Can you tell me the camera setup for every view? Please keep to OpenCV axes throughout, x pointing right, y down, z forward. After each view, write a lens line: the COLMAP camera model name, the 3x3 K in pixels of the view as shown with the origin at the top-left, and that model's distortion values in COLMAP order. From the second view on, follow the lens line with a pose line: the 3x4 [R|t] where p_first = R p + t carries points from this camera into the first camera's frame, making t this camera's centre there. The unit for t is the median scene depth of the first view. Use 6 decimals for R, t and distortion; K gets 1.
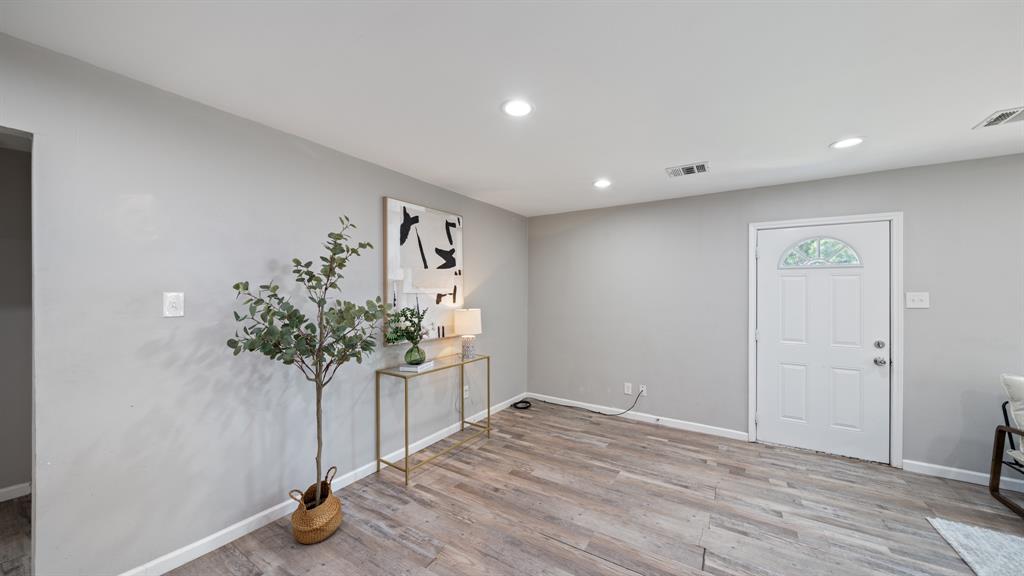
lens RADIAL K [[354.9, 0, 506.5], [0, 354.9, 292.1], [0, 0, 1]] dist [-0.001553, 0.000127]
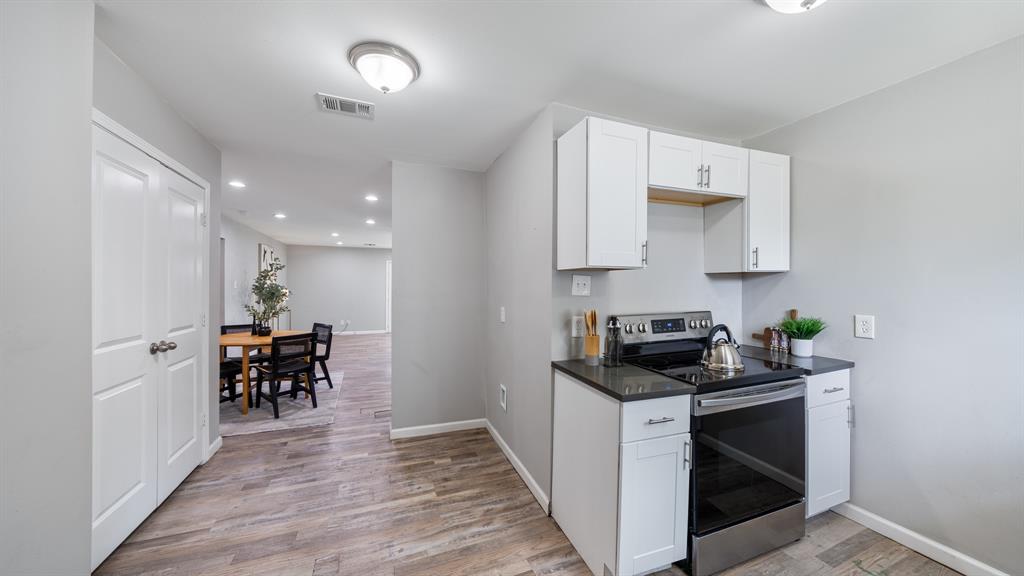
lens RADIAL K [[354.9, 0, 512.8], [0, 354.9, 287.1], [0, 0, 1]] dist [-0.001553, 0.000127]
pose [[0.584584, 0.002942, 0.811328, -2.198581], [-0.006610, 0.999978, 0.001136, 0.040654], [-0.811306, -0.006027, 0.584590, -3.180280]]
